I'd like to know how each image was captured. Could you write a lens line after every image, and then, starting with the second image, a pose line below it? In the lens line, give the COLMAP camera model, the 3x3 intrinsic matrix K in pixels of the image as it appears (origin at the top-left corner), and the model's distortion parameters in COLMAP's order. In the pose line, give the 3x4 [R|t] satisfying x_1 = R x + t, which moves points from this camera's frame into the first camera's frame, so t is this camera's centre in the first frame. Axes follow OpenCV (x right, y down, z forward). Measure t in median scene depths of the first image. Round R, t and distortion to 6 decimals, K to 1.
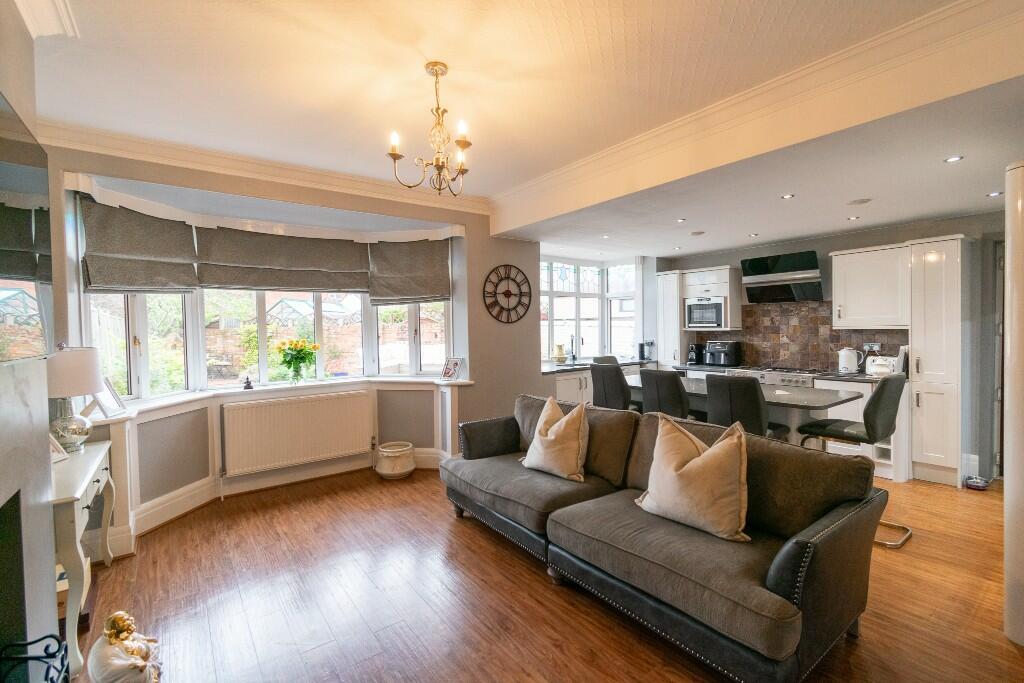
lens RADIAL K [[451.7, 0, 508.8], [0, 451.7, 339.3], [0, 0, 1]] dist [-0.000213, 0.000203]
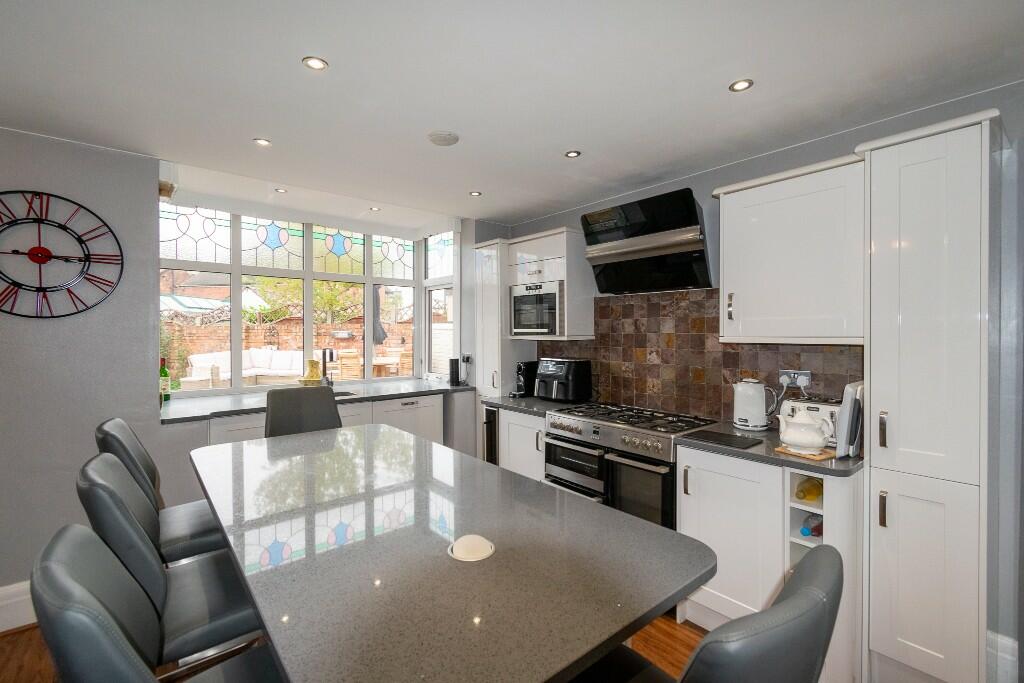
lens RADIAL K [[451.7, 0, 515.1], [0, 451.7, 338.6], [0, 0, 1]] dist [-0.000213, 0.000203]
pose [[0.998016, 0.015657, 0.060983, 0.409857], [-0.014974, 0.999820, -0.011641, -0.015309], [-0.061154, 0.010704, 0.998071, 0.458821]]
